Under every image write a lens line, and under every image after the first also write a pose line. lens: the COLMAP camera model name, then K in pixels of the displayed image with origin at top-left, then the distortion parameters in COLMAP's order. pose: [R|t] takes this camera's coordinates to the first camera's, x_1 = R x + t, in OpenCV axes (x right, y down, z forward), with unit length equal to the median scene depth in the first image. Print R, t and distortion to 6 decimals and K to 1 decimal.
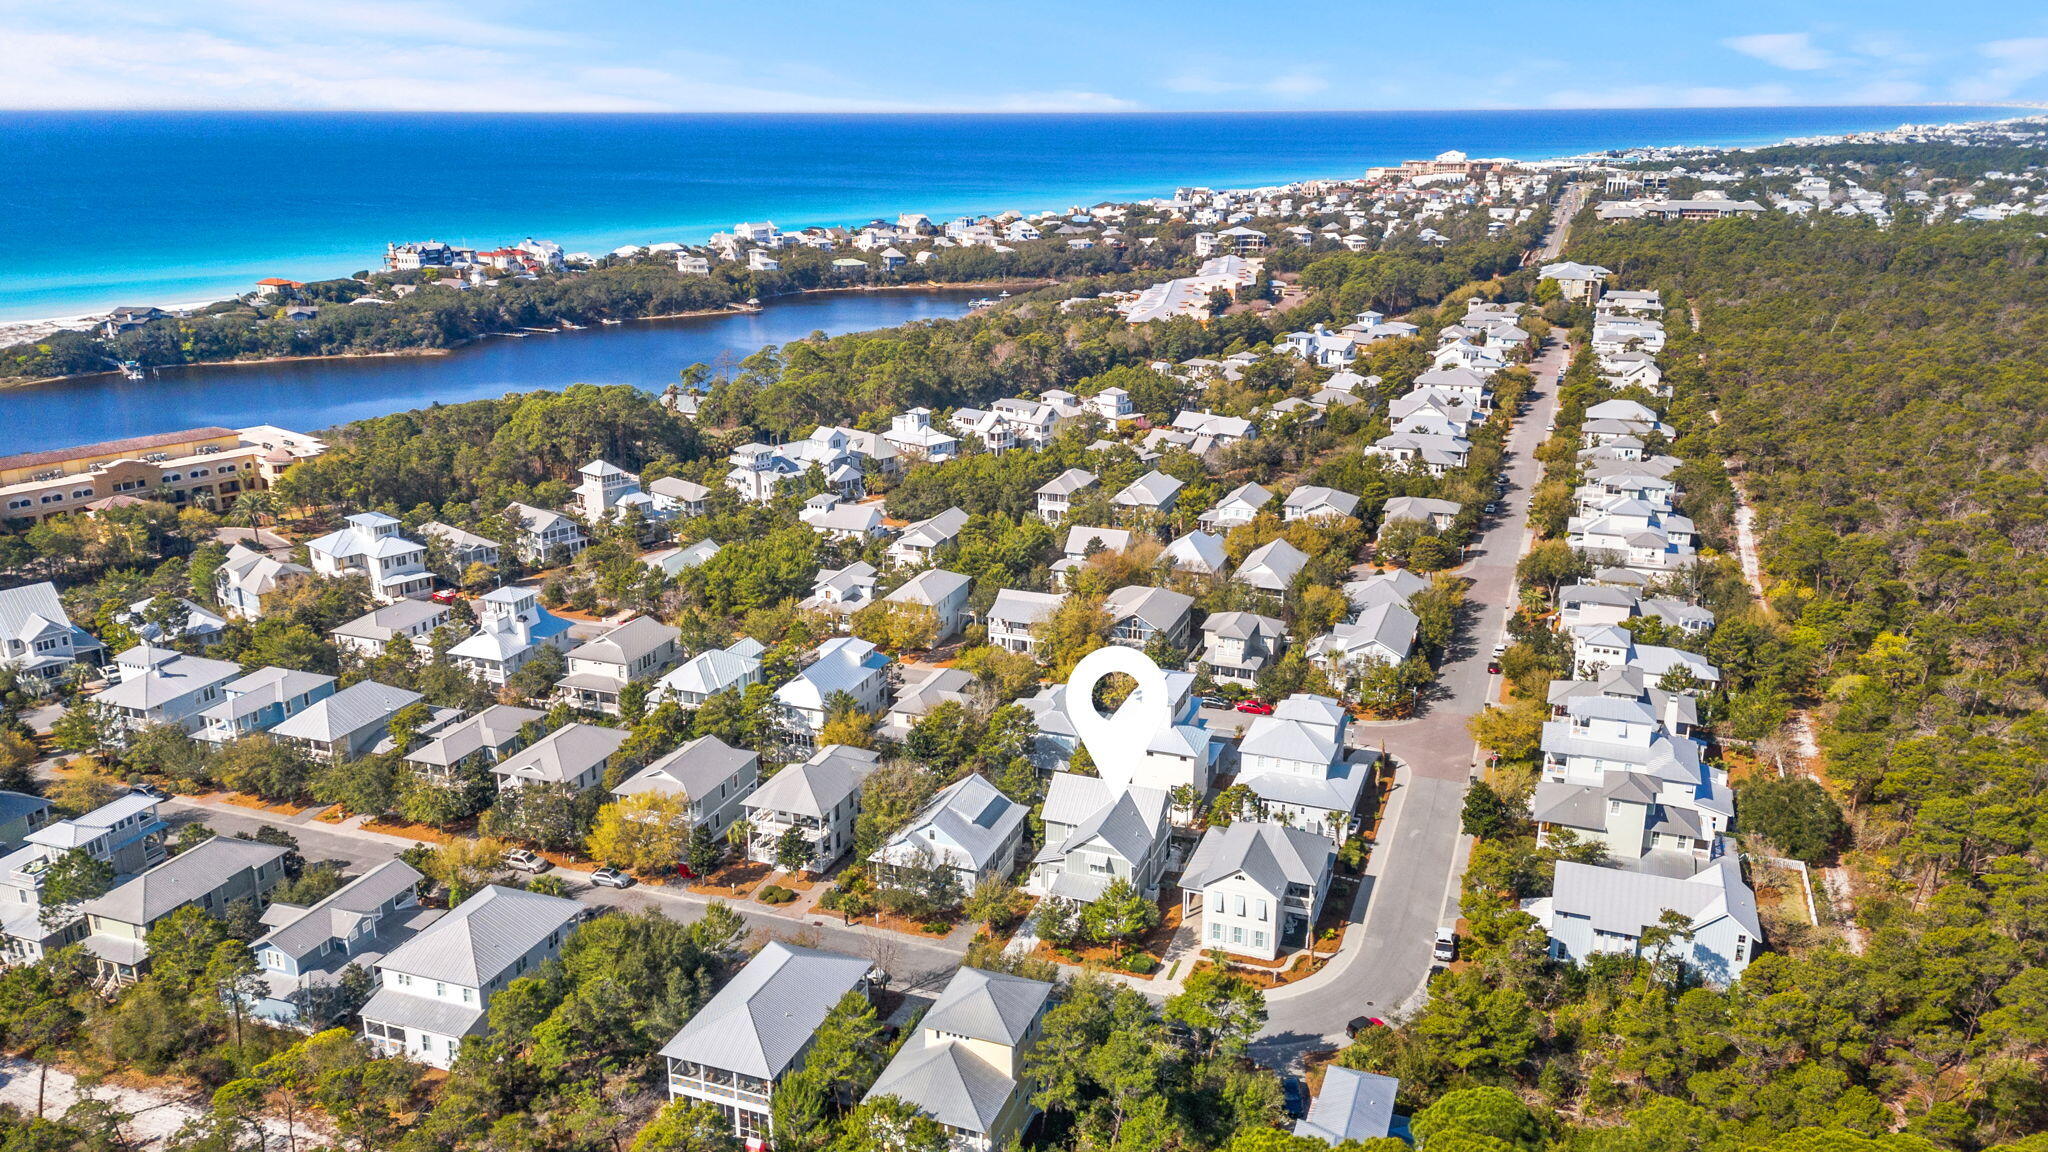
lens RADIAL K [[1515.5, 0, 1026.0], [0, 1515.5, 520.4], [0, 0, 1]] dist [0.100530, -0.148907]
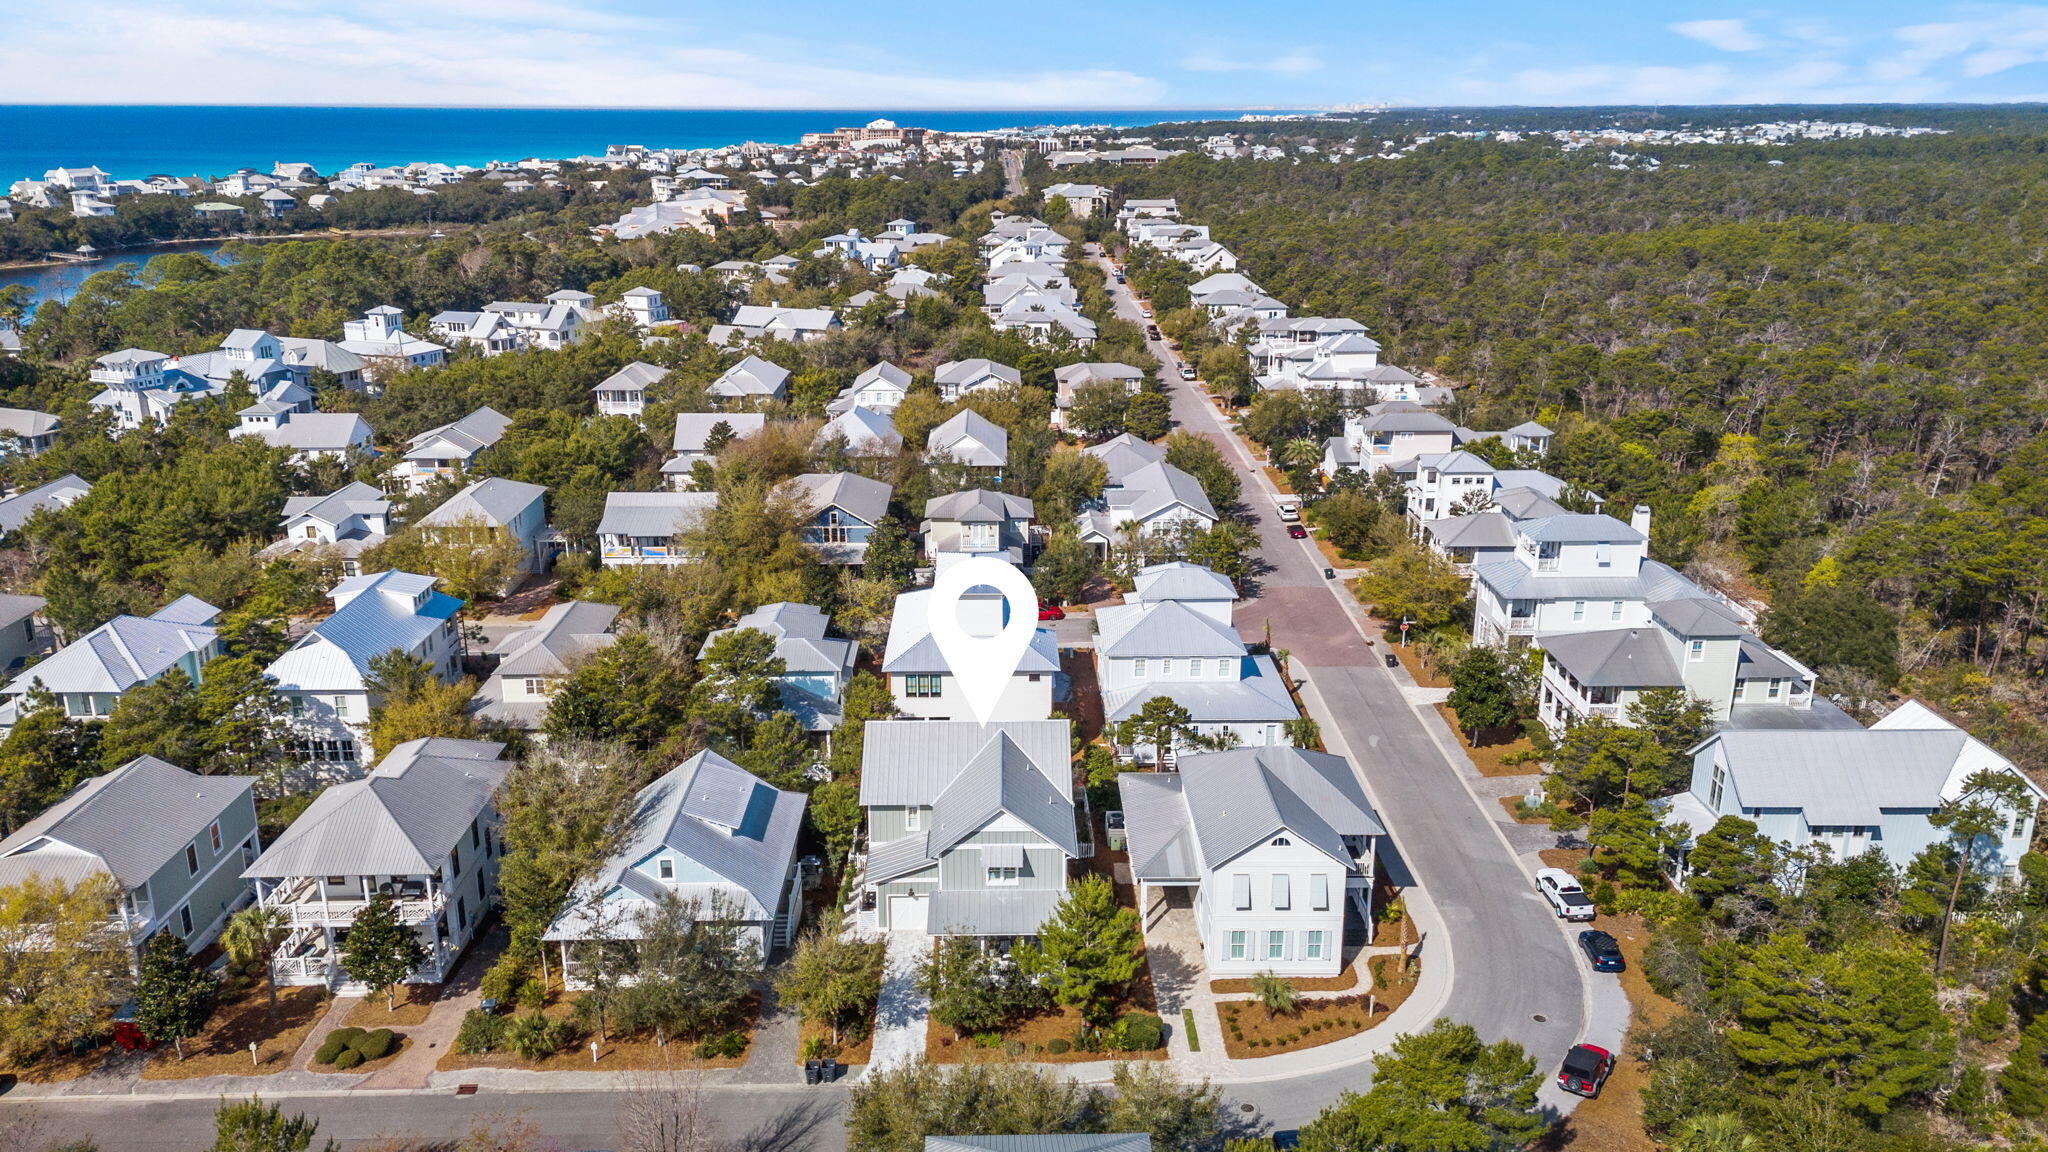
lens RADIAL K [[1517.5, 0, 1024.0], [0, 1517.5, 576.0], [0, 0, 1]] dist [0.070326, -0.072832]
pose [[0.931452, -0.105523, 0.348228, -0.086590], [0.092670, 0.994263, 0.053412, 0.065492], [-0.351867, -0.017480, 0.935887, 0.340413]]
